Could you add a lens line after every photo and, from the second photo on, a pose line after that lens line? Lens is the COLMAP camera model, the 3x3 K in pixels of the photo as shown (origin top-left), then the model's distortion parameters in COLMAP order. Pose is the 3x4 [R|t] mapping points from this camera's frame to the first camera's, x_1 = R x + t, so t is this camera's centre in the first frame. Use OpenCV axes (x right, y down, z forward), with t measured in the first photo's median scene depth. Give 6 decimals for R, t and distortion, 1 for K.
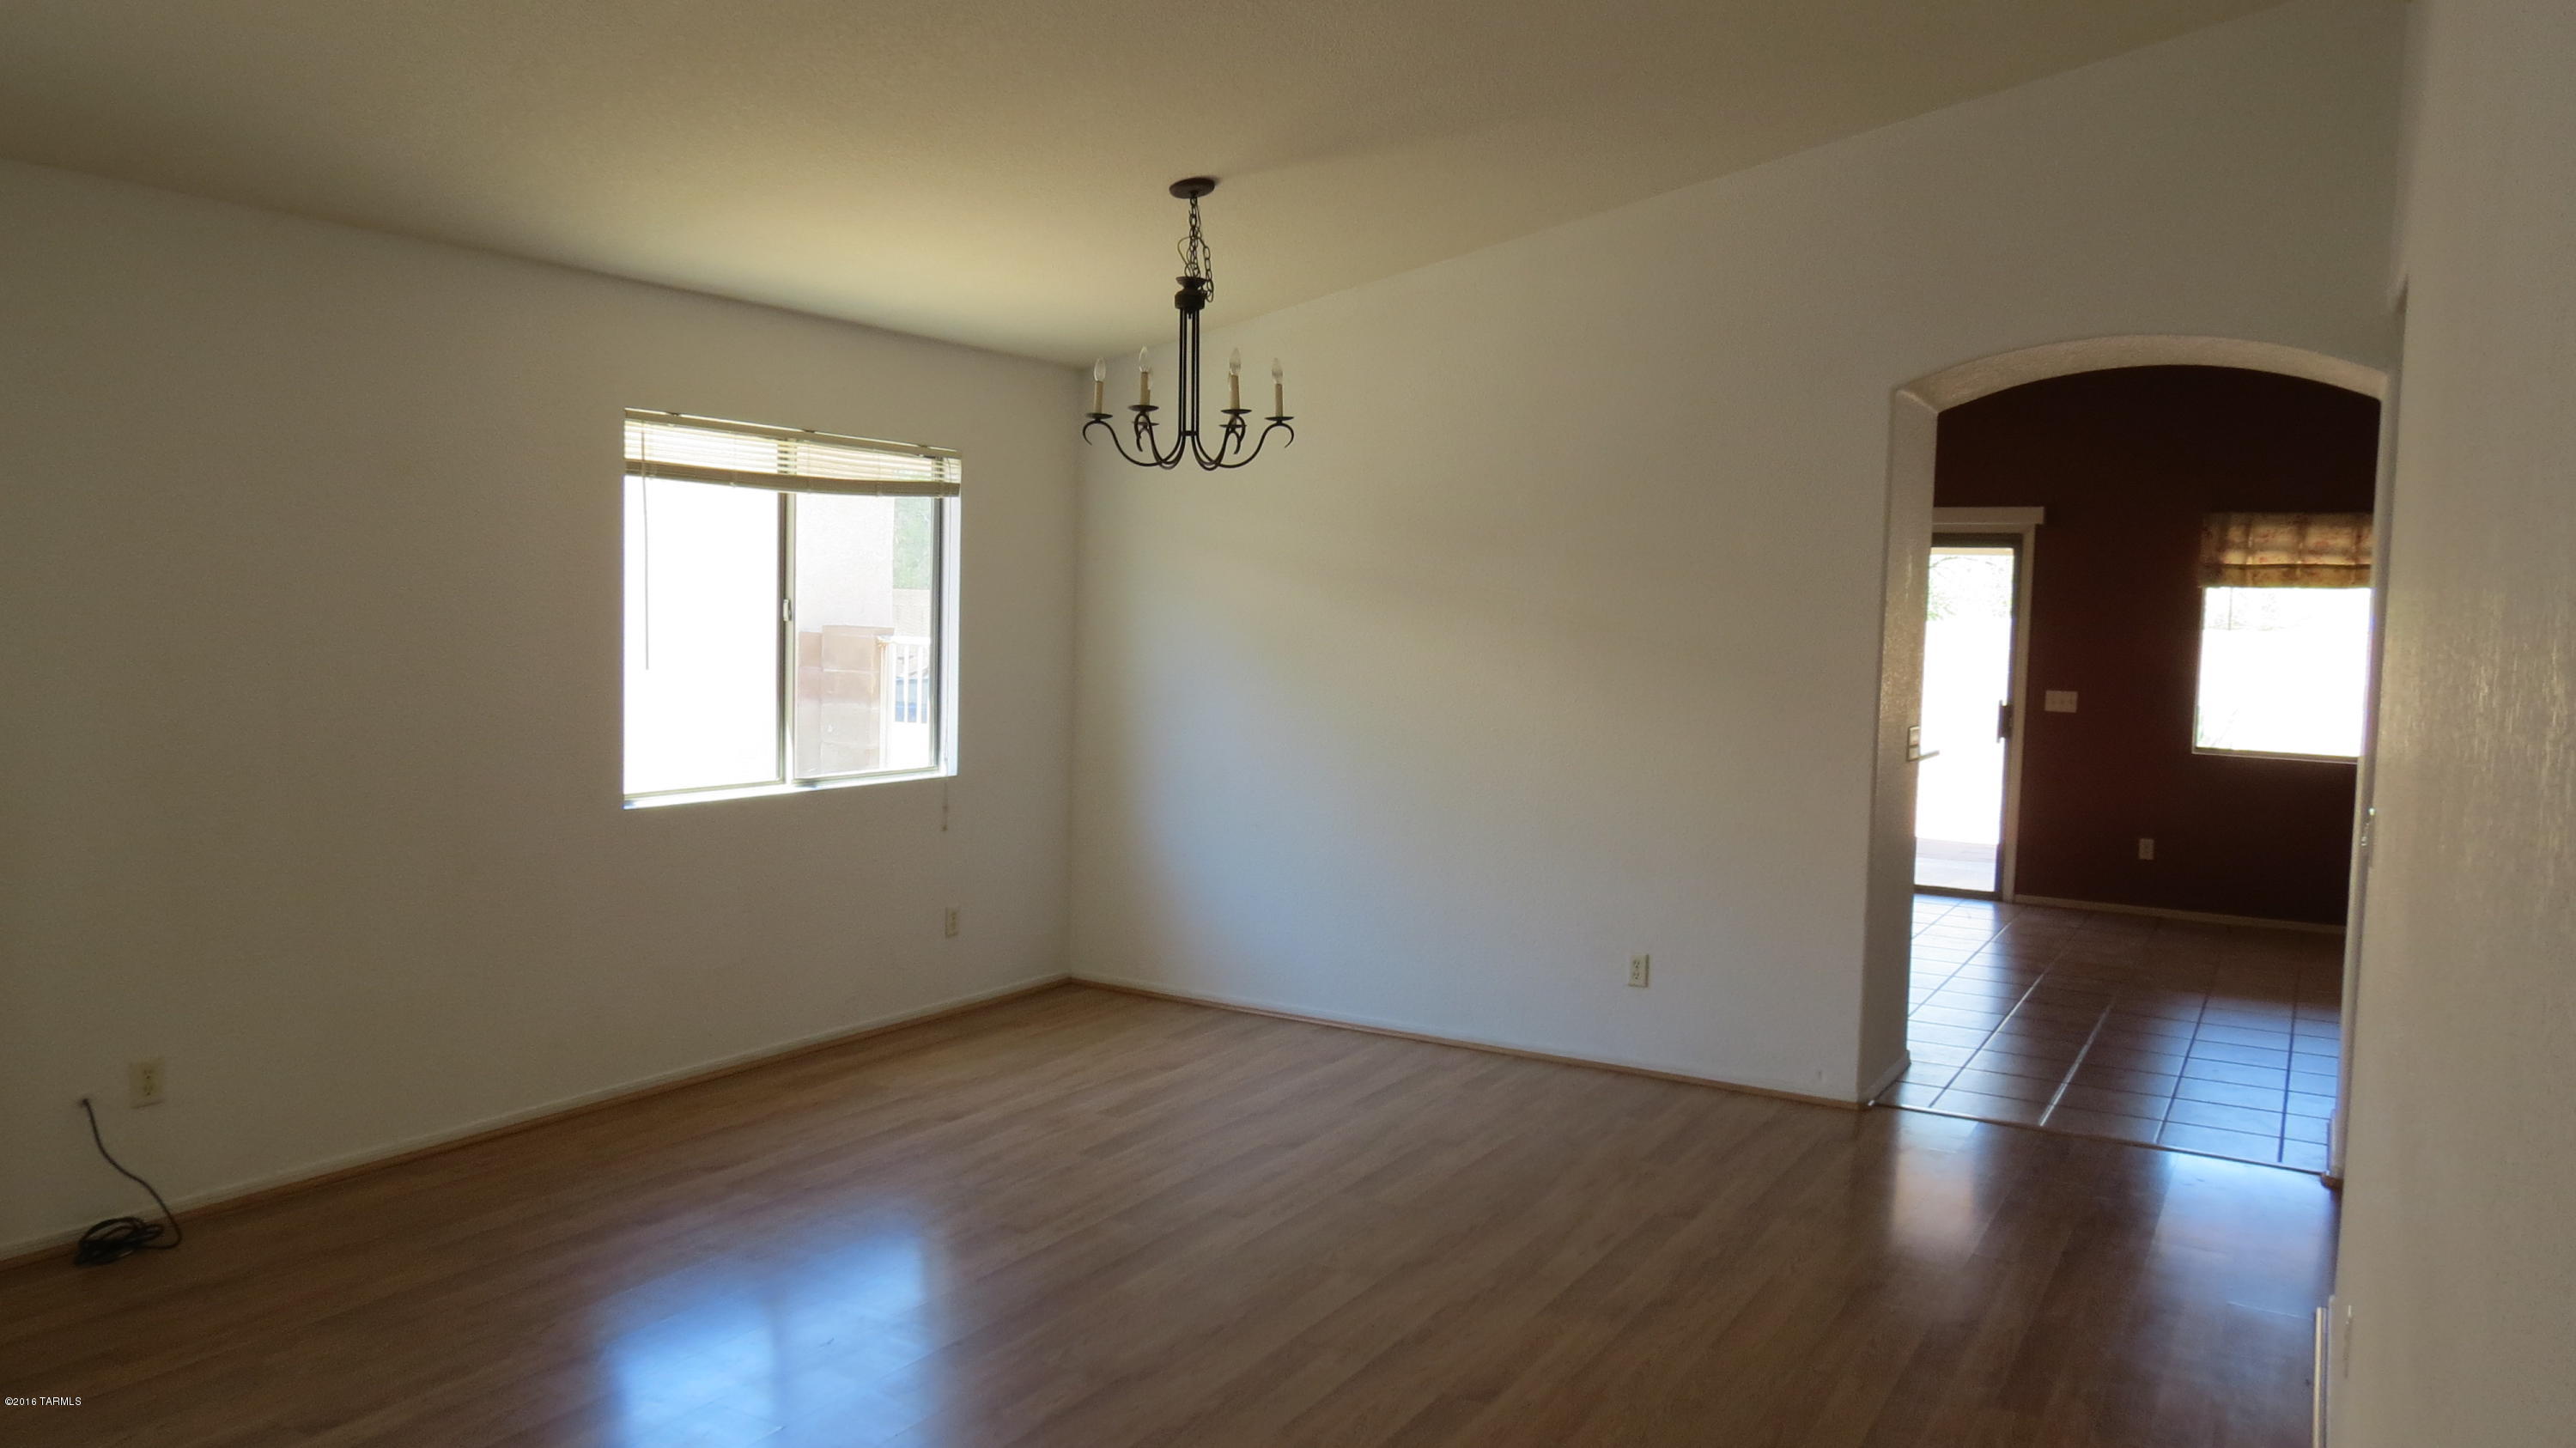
lens RADIAL K [[1830.3, 0, 1289.5], [0, 1830.3, 729.1], [0, 0, 1]] dist [-0.027459, 0.006422]
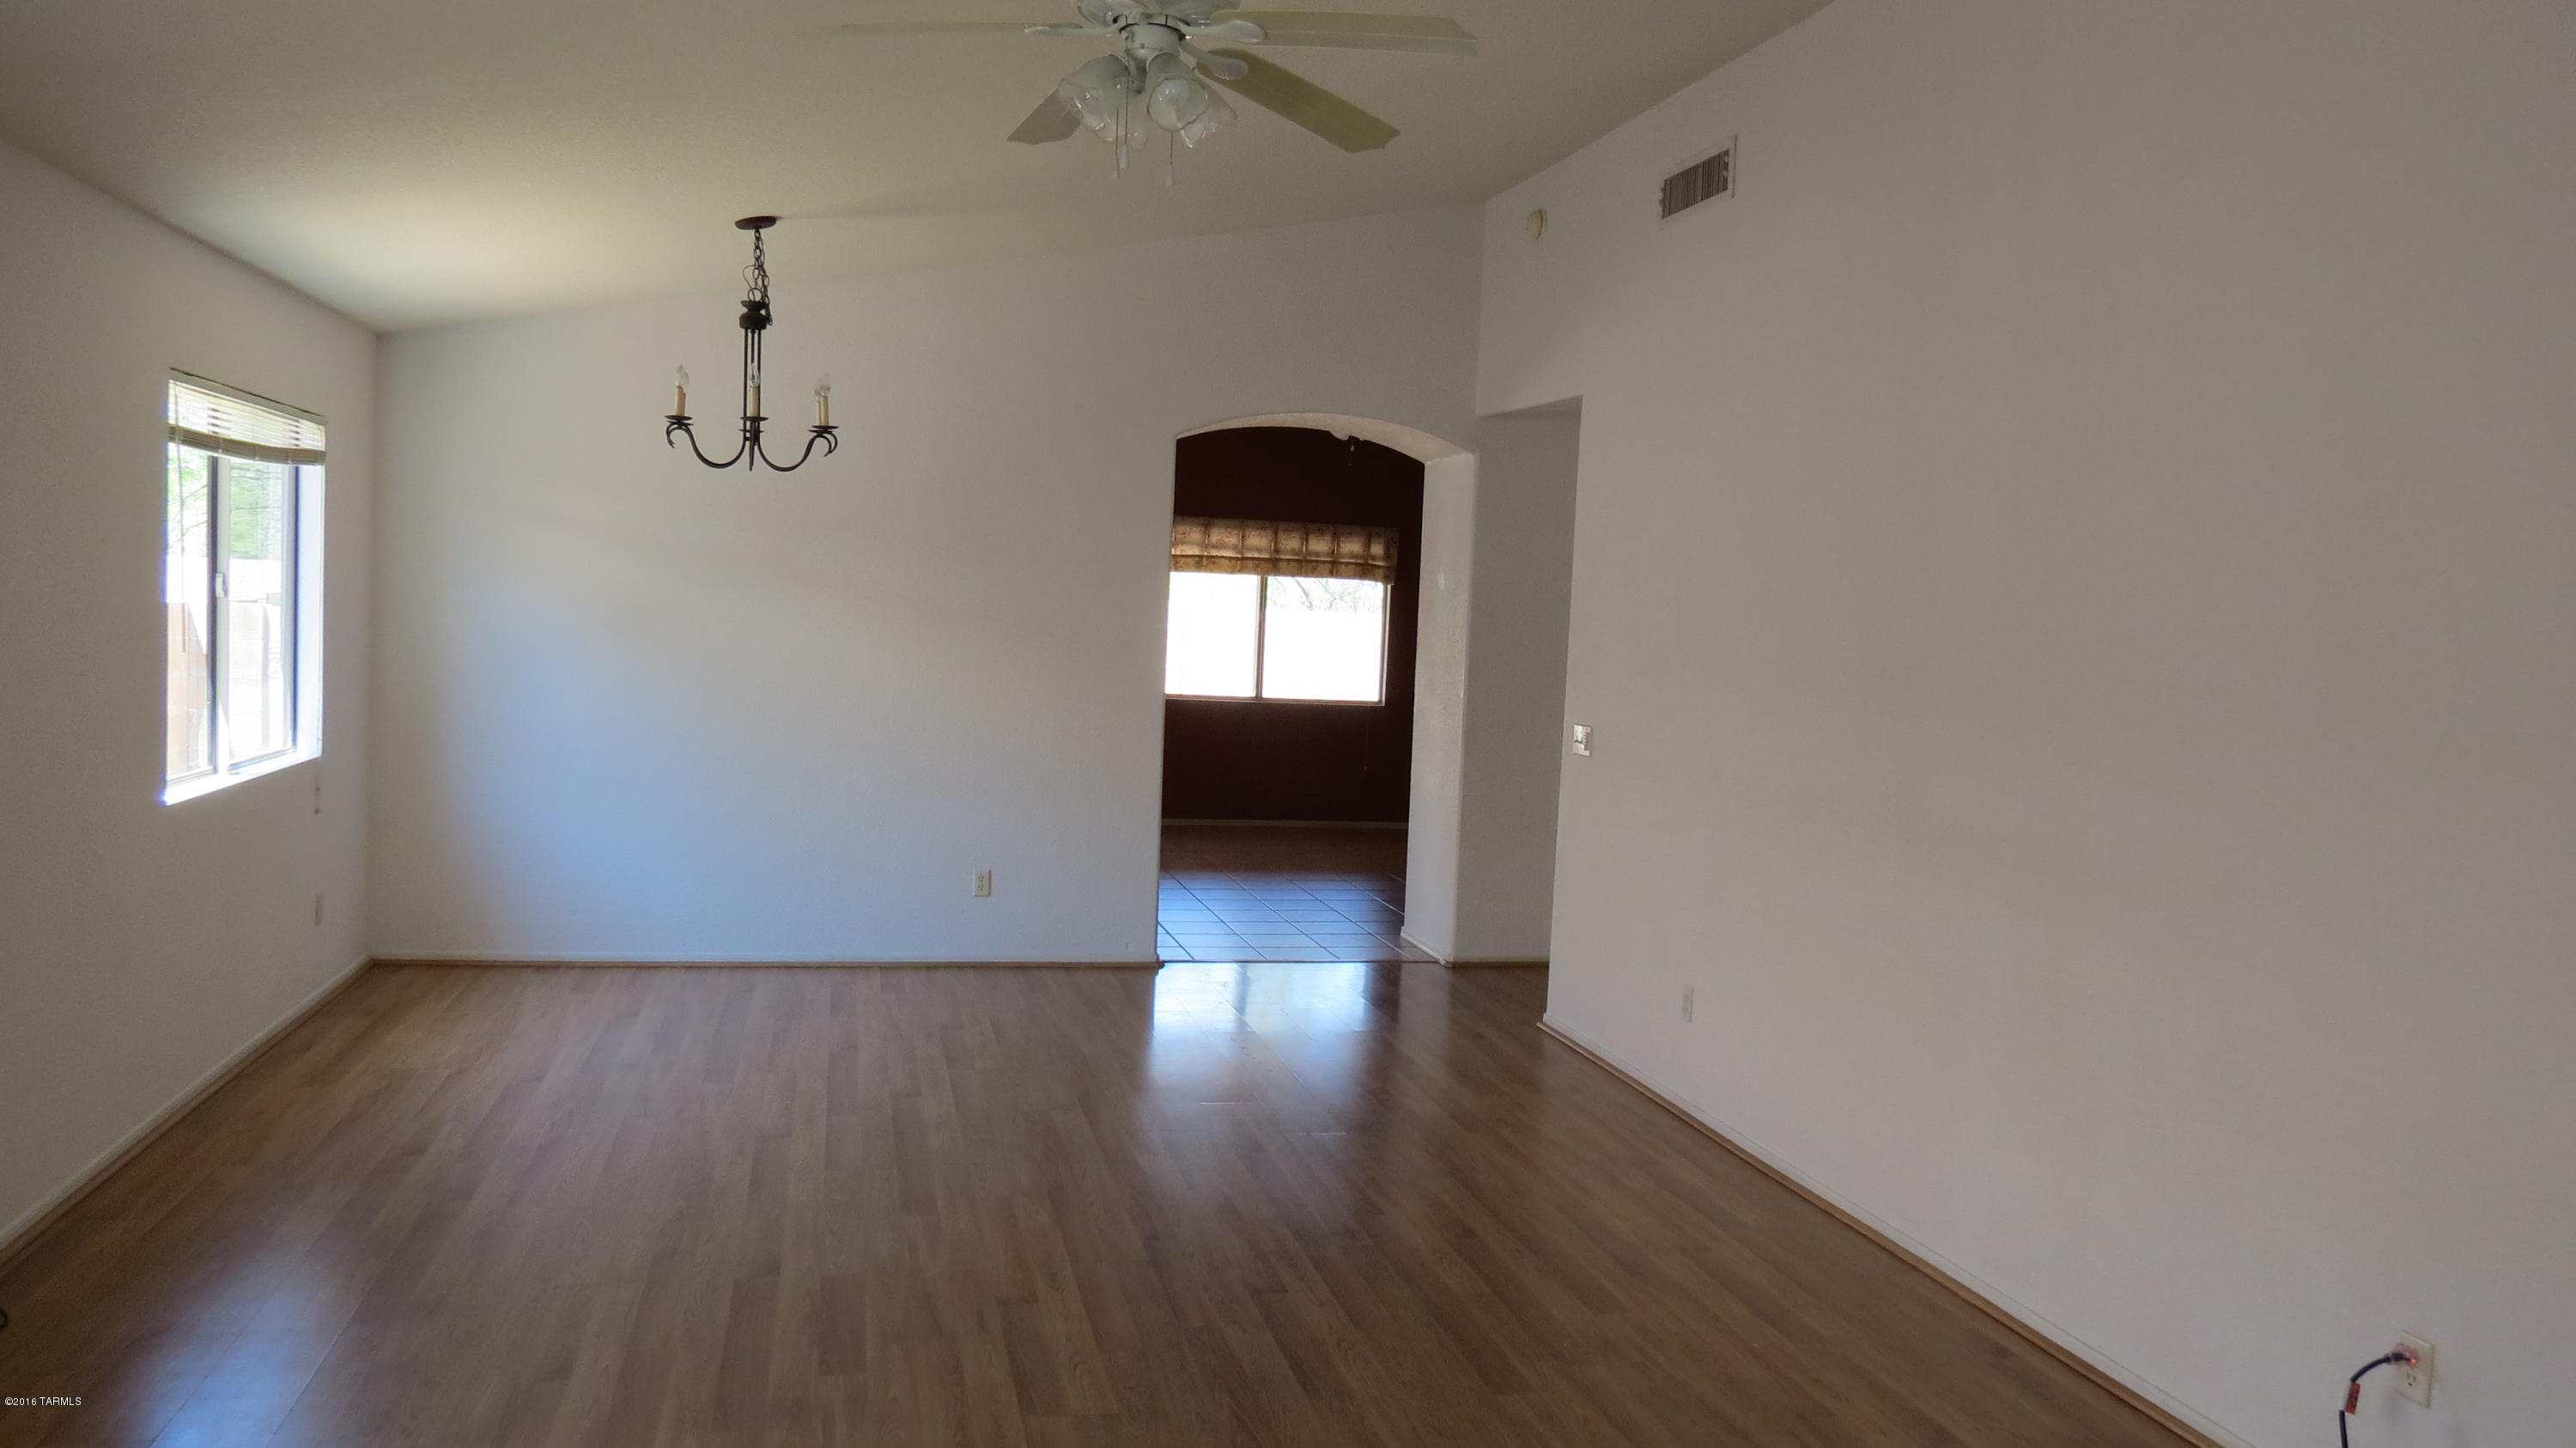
lens RADIAL K [[1830.3, 0, 1282.2], [0, 1830.3, 717.5], [0, 0, 1]] dist [-0.027459, 0.006422]
pose [[0.722346, -0.035653, 0.690612, -0.523720], [0.020644, 0.999337, 0.029999, -0.014139], [-0.691224, -0.007413, 0.722603, -0.040572]]
